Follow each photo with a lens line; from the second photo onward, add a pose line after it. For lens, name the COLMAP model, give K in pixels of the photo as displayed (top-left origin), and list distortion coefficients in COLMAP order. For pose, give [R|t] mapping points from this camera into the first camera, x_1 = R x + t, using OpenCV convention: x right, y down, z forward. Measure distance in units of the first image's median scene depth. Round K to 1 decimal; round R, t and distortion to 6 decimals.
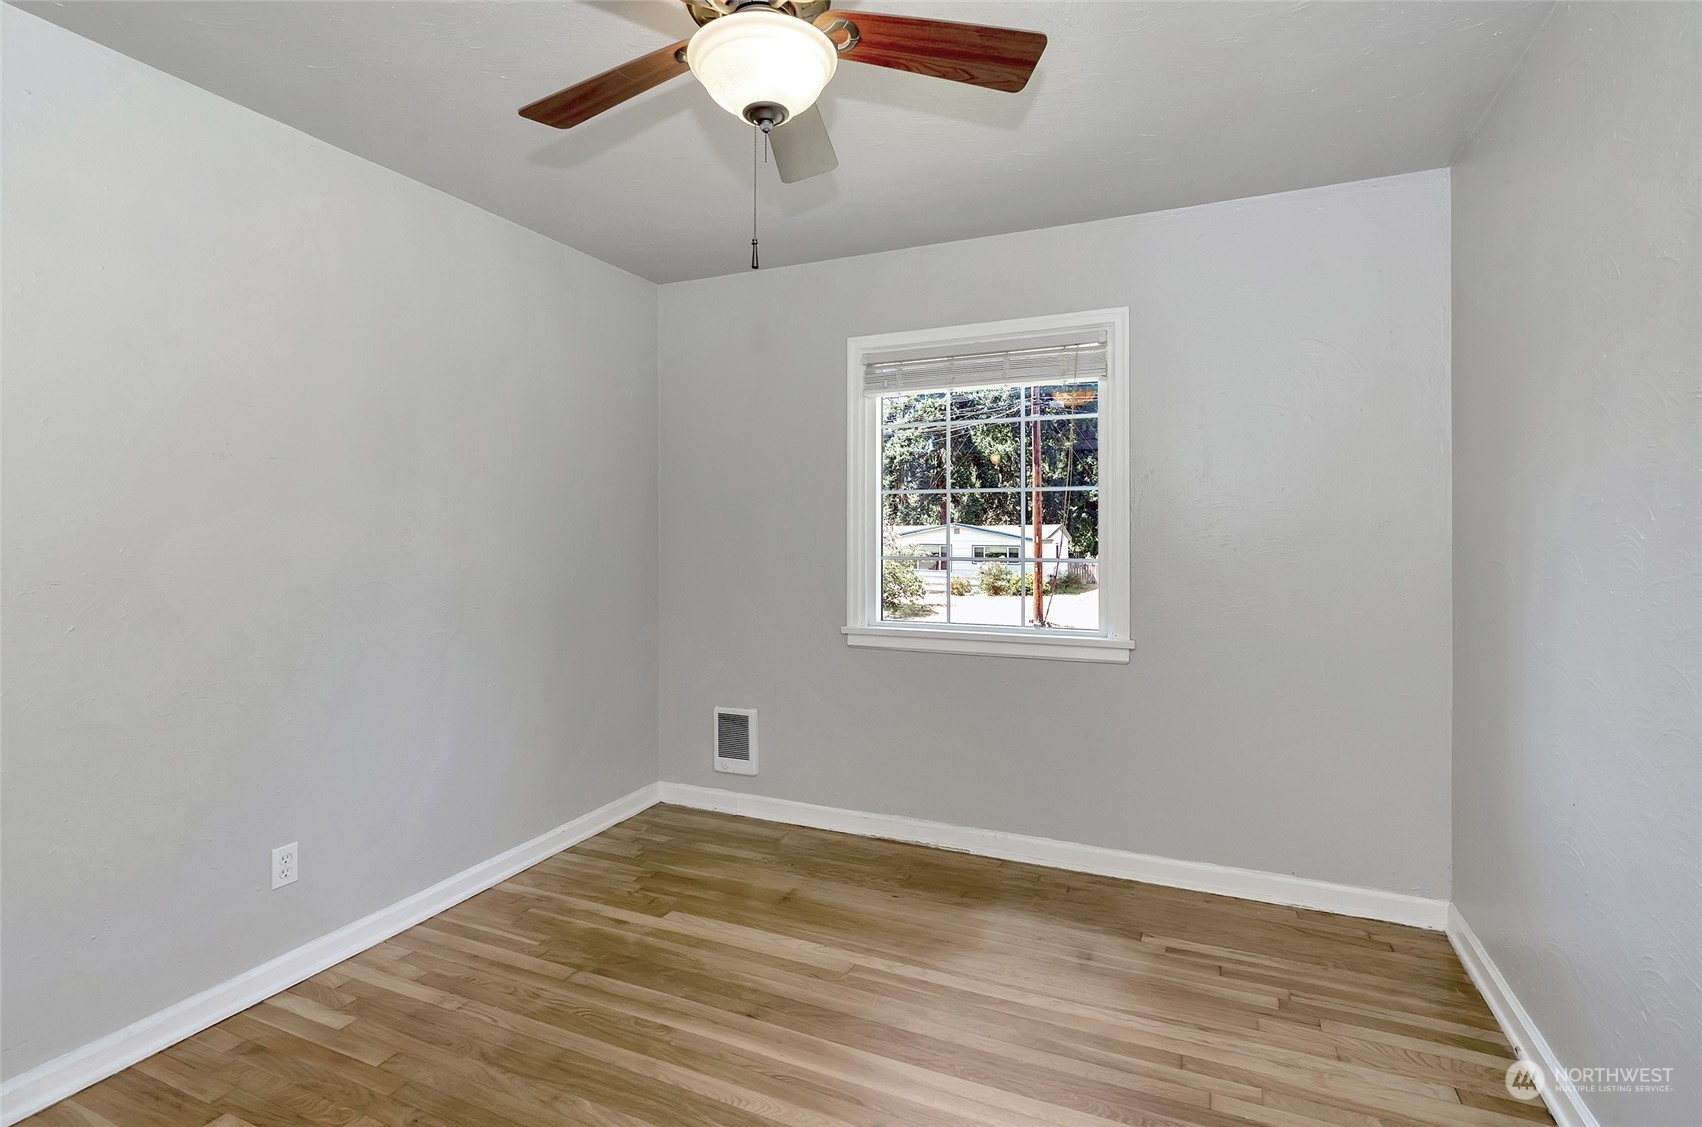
lens RADIAL K [[761.4, 0, 895.5], [0, 761.4, 547.2], [0, 0, 1]] dist [-0.011113, 0.000349]
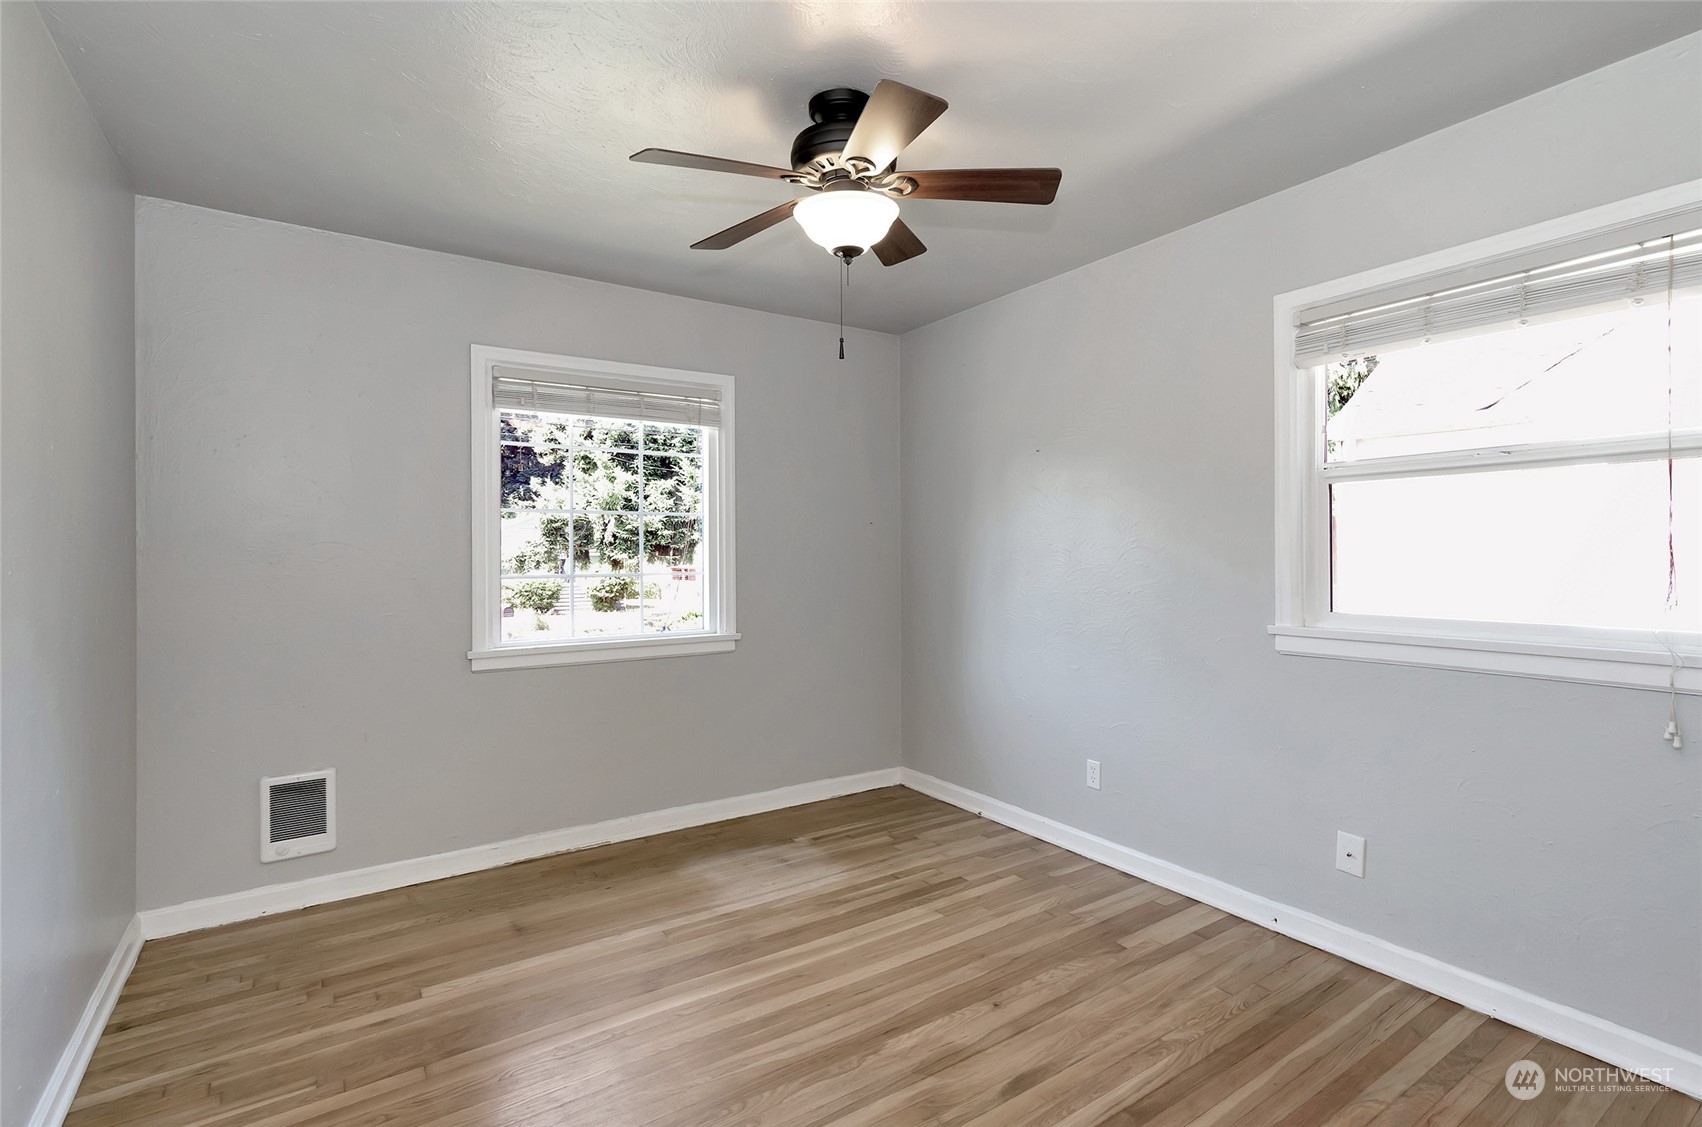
lens RADIAL K [[789.7, 0, 842.1], [0, 789.7, 565.7], [0, 0, 1]] dist [-0.006505, 0.001012]
pose [[0.565463, -0.021076, 0.824505, -0.705553], [0.017036, 0.999759, 0.013872, -0.009027], [-0.824598, 0.006202, 0.565685, 0.084982]]
